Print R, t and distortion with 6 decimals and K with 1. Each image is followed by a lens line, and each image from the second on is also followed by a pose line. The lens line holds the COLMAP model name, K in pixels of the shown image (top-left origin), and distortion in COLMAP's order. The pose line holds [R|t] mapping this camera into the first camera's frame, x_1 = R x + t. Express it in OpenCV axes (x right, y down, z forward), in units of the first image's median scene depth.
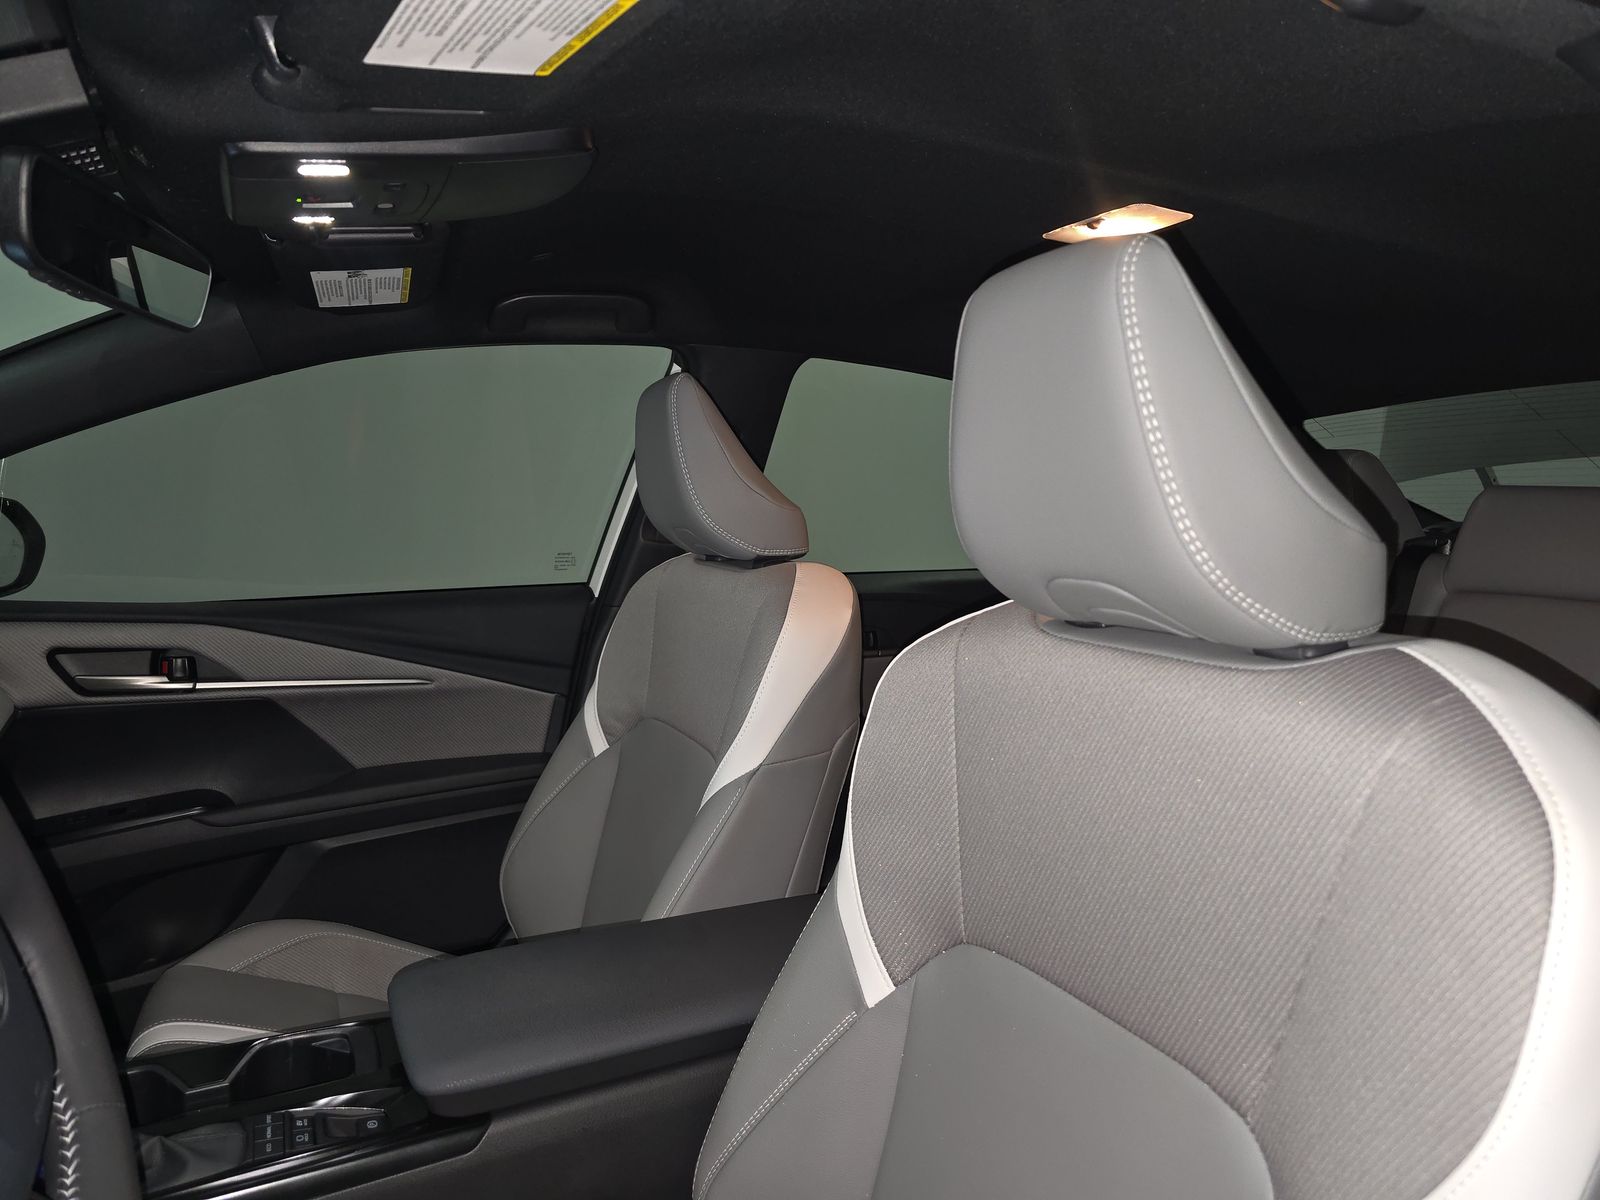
lens RADIAL K [[1109.5, 0, 800.0], [0, 1109.5, 600.0], [0, 0, 1]] dist [0.058062, -0.063129]
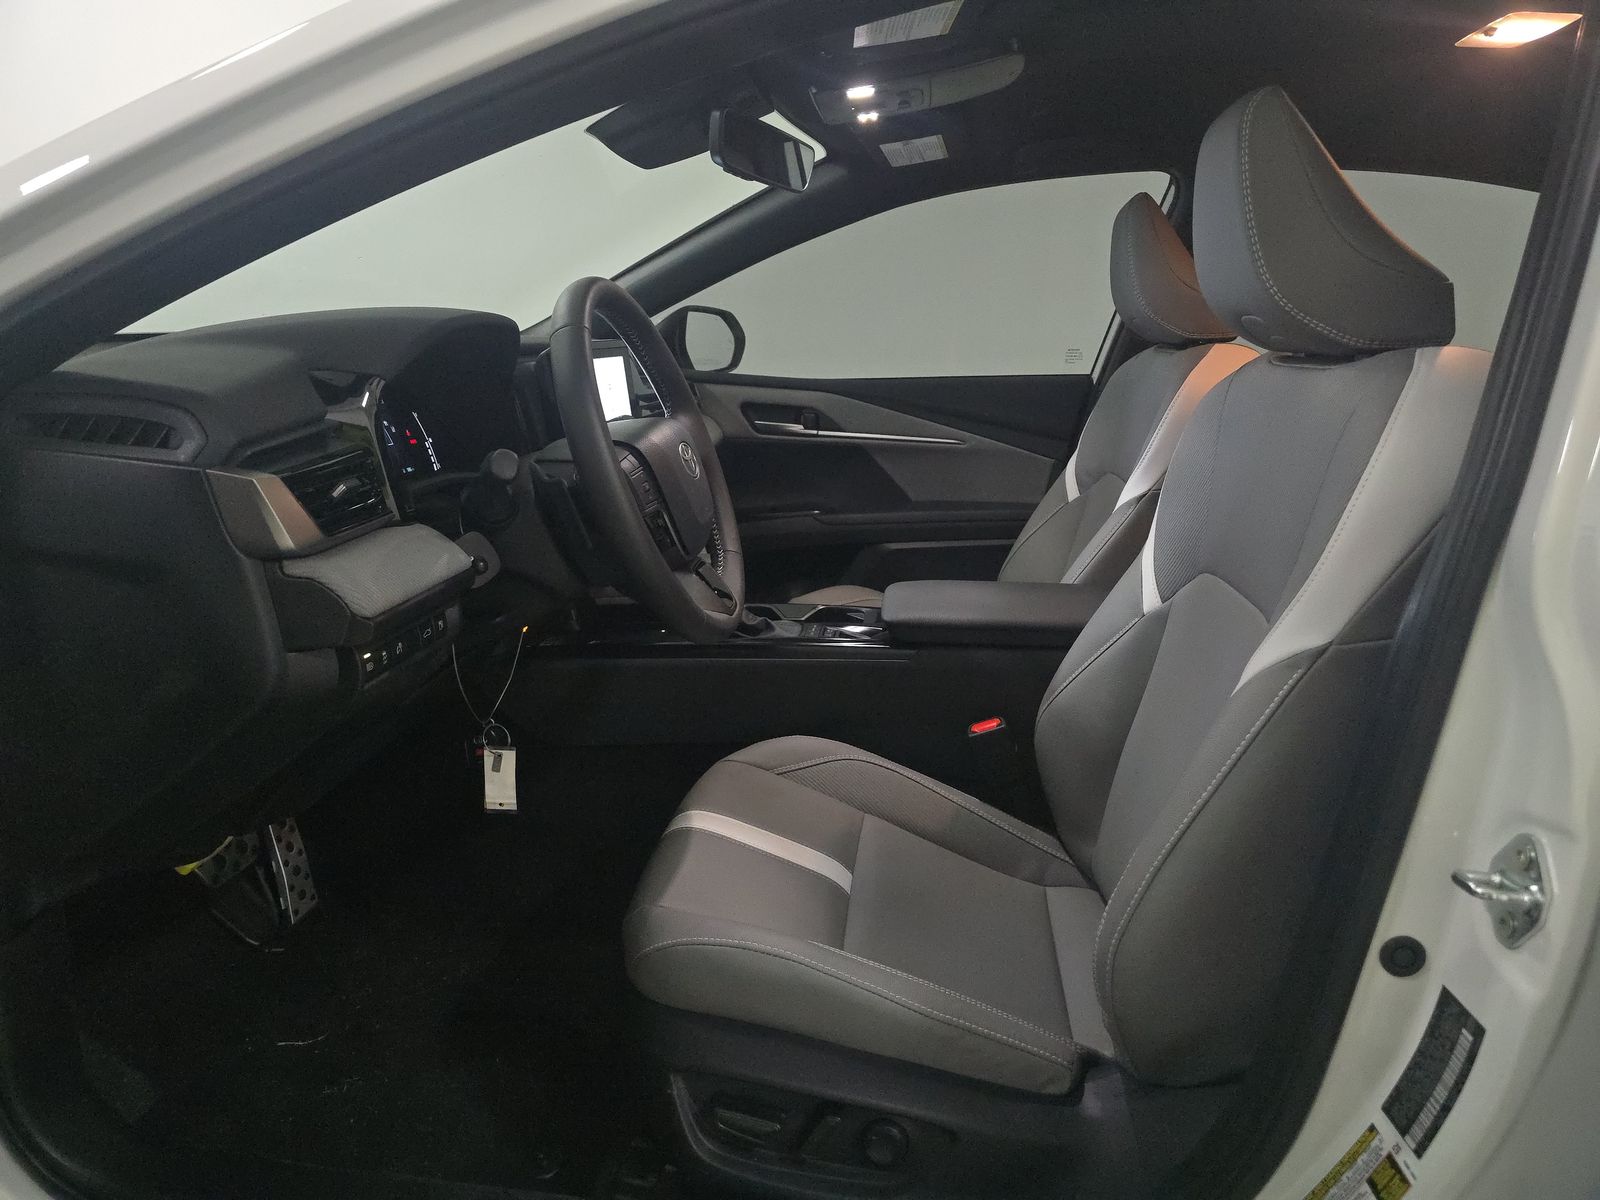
lens RADIAL K [[1109.5, 0, 800.0], [0, 1109.5, 600.0], [0, 0, 1]] dist [0.058062, -0.063129]
pose [[0.836694, 0.121457, -0.534032, 0.273506], [-0.049462, 0.987872, 0.147182, 0.077356], [0.545432, -0.096732, 0.832554, -0.296043]]
